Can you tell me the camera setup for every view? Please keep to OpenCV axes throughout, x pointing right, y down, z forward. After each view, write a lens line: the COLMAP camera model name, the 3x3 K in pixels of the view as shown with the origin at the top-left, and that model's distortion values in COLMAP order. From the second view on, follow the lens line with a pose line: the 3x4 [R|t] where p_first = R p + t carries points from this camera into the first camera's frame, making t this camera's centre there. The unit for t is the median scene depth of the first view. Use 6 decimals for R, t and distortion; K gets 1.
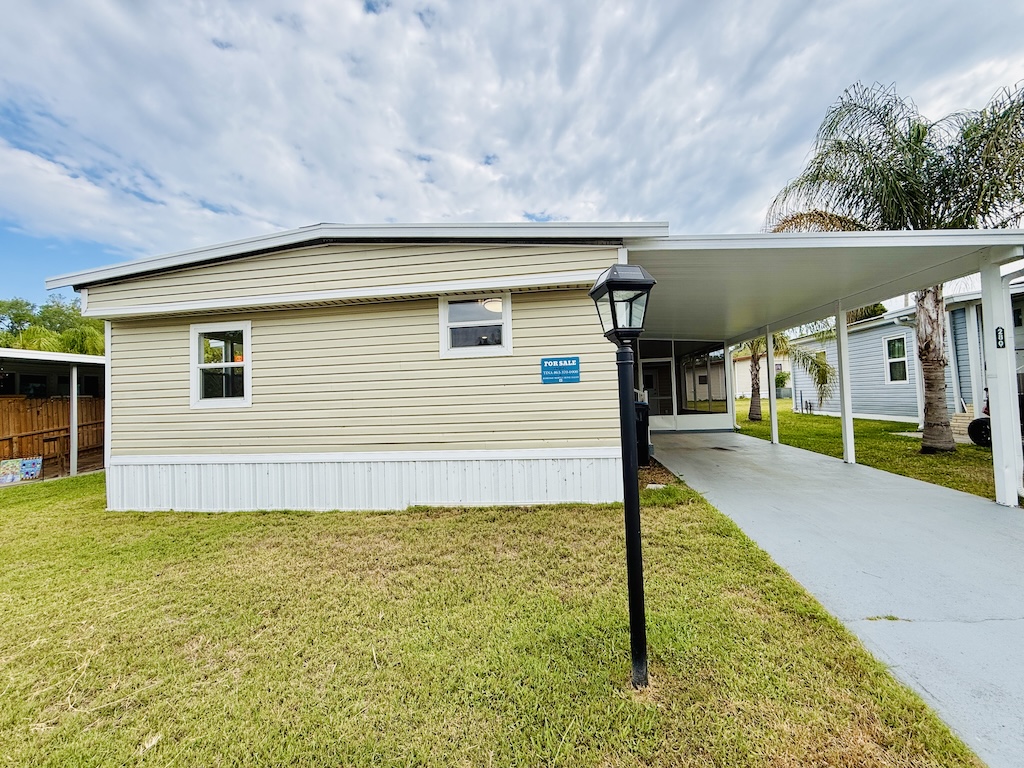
lens RADIAL K [[411.4, 0, 530.1], [0, 411.4, 382.0], [0, 0, 1]] dist [0.000255, -0.000090]
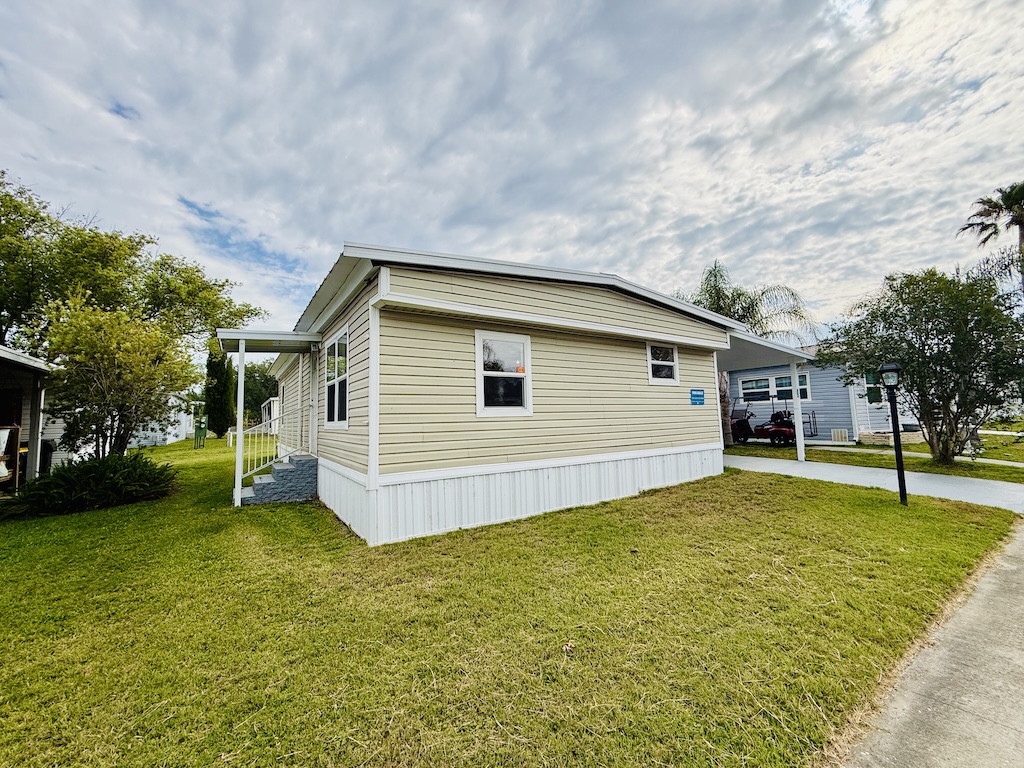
lens RADIAL K [[407.8, 0, 509.8], [0, 407.8, 385.7], [0, 0, 1]] dist [-0.000071, -0.000316]
pose [[0.748940, 0.071256, 0.658796, -1.084024], [-0.023384, 0.996424, -0.081190, 0.052681], [-0.662225, 0.045401, 0.747928, 0.186064]]
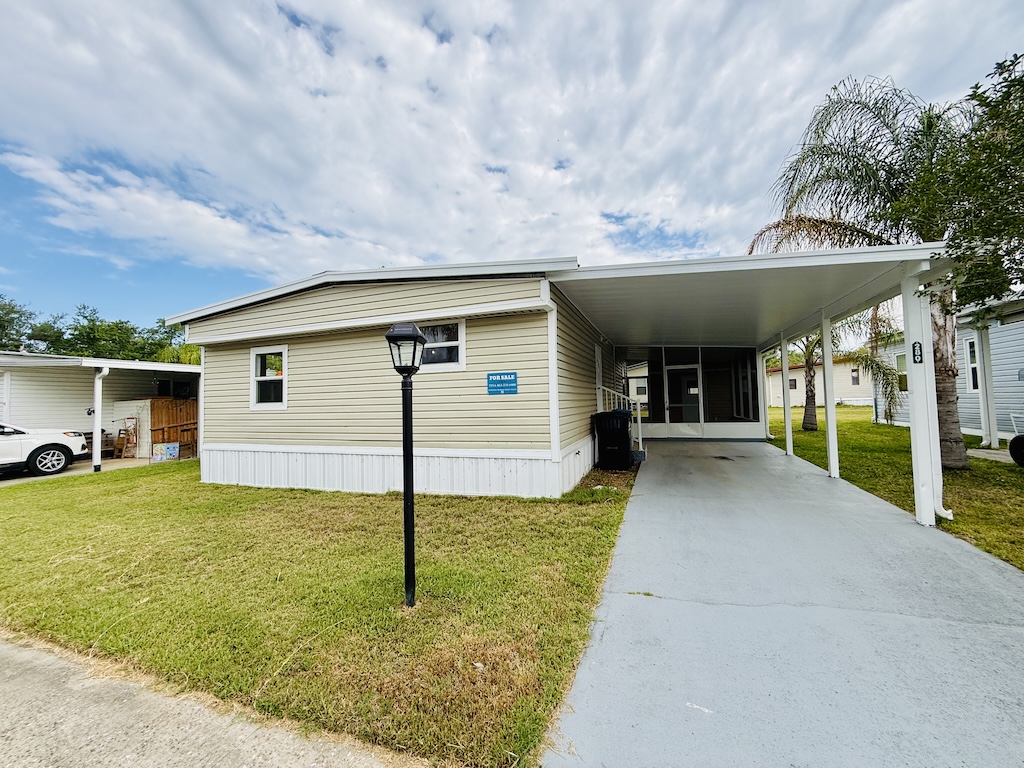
lens RADIAL K [[407.8, 0, 514.7], [0, 407.8, 387.9], [0, 0, 1]] dist [0.003359, 0.000158]
pose [[0.975532, 0.004522, -0.219810, 0.251564], [-0.002749, 0.999961, 0.008373, -0.017838], [0.219840, -0.007564, 0.975507, -0.091979]]
